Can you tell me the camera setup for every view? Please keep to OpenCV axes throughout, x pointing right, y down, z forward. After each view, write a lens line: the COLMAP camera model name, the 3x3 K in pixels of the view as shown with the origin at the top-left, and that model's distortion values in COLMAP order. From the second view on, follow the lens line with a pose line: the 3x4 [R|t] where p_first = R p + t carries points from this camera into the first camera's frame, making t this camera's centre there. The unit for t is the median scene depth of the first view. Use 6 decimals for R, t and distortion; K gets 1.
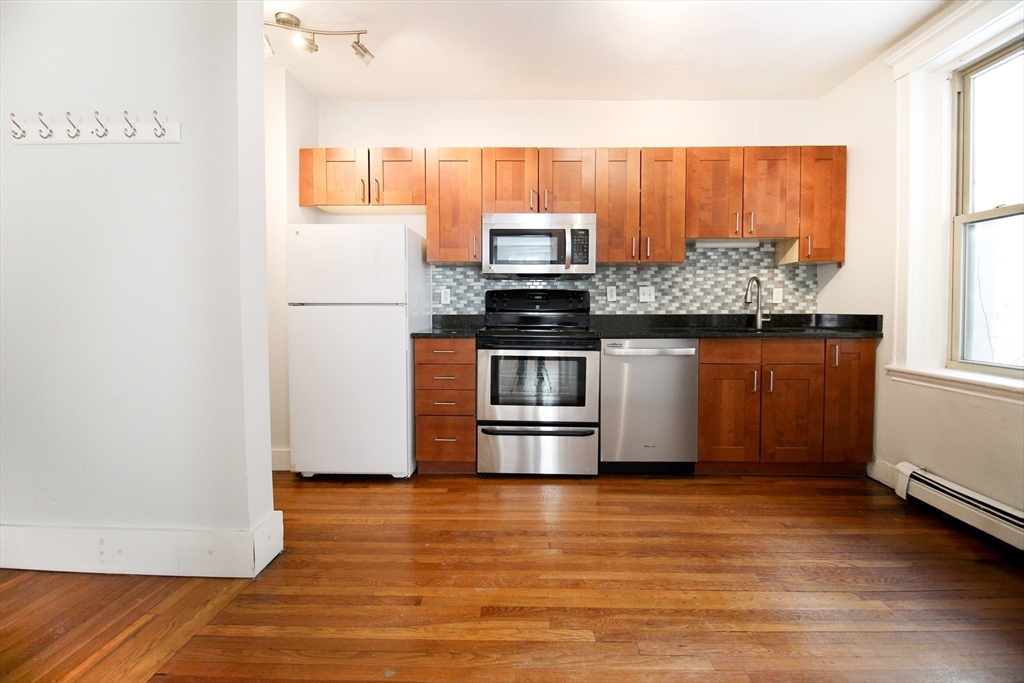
lens RADIAL K [[474.3, 0, 521.0], [0, 474.3, 327.4], [0, 0, 1]] dist [0.002311, -0.011766]
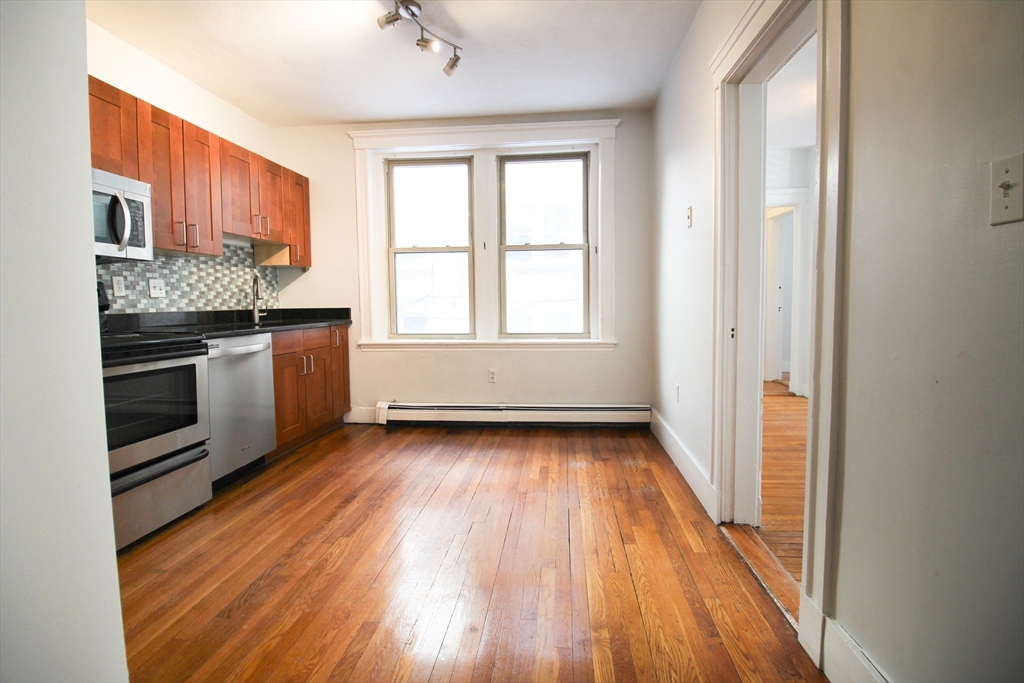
lens RADIAL K [[474.3, 0, 521.0], [0, 474.3, 327.4], [0, 0, 1]] dist [0.002311, -0.011766]
pose [[0.073038, -0.053882, 0.995873, -0.574221], [0.050510, 0.997458, 0.050263, -0.011677], [-0.996049, 0.046631, 0.075574, 0.331540]]
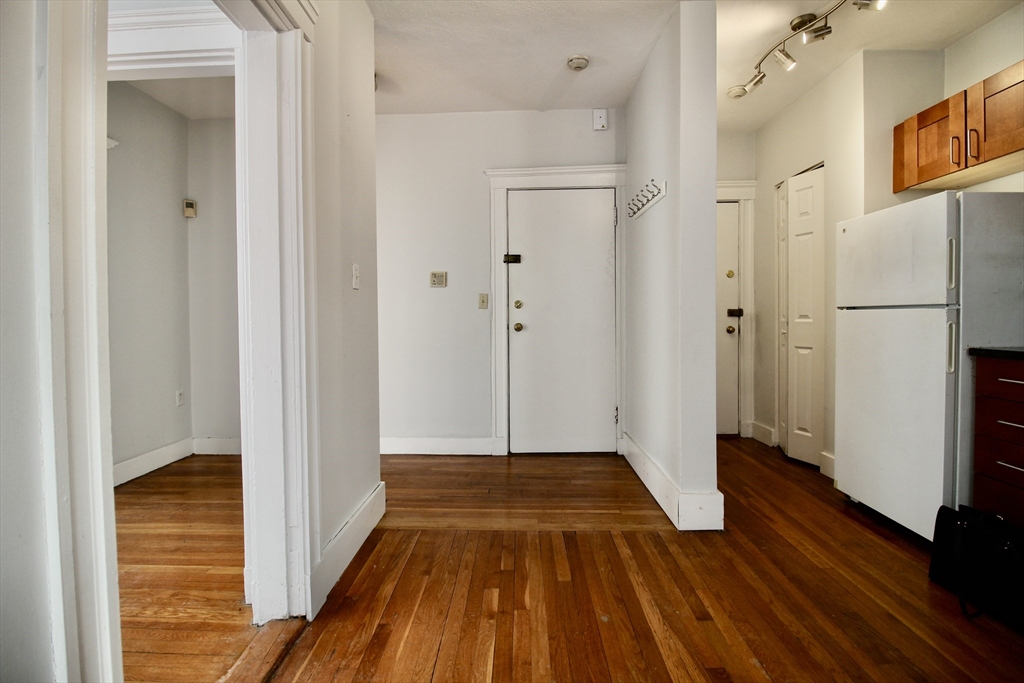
lens RADIAL K [[474.3, 0, 521.0], [0, 474.3, 327.4], [0, 0, 1]] dist [0.002311, -0.011766]
pose [[0.014129, 0.020230, -0.999696, 0.385286], [-0.033357, 0.999248, 0.019749, -0.007646], [0.999344, 0.033067, 0.014793, 0.320983]]
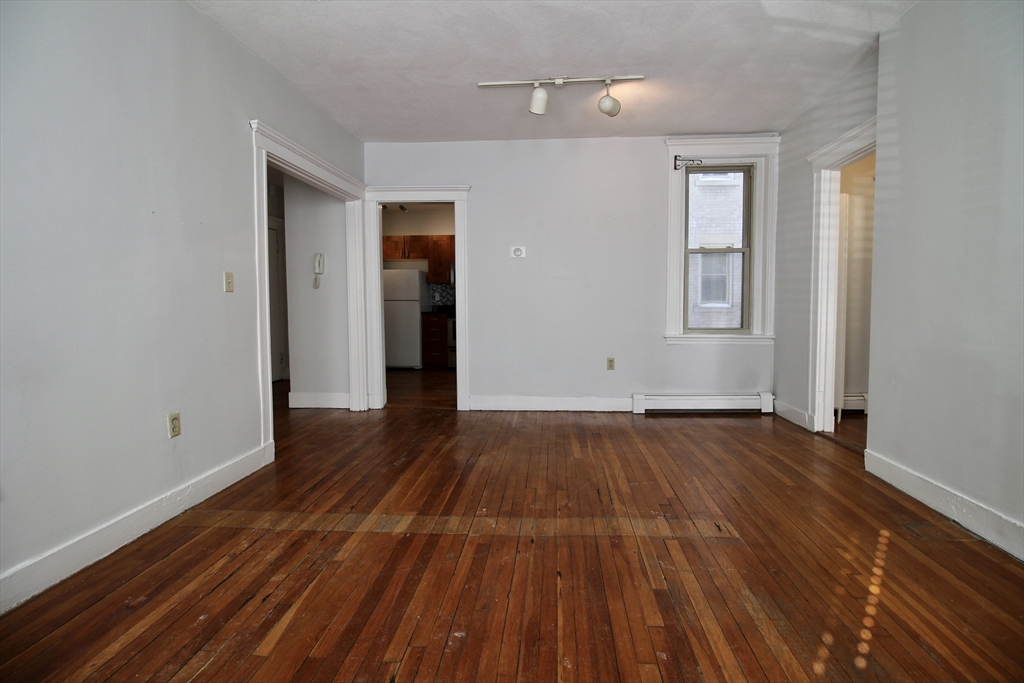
lens RADIAL K [[474.3, 0, 521.0], [0, 474.3, 327.4], [0, 0, 1]] dist [0.002311, -0.011766]
pose [[0.998772, -0.003700, -0.049405, 0.384950], [0.004393, 0.999893, 0.013937, 0.054430], [0.049348, -0.014137, 0.998682, -1.361545]]
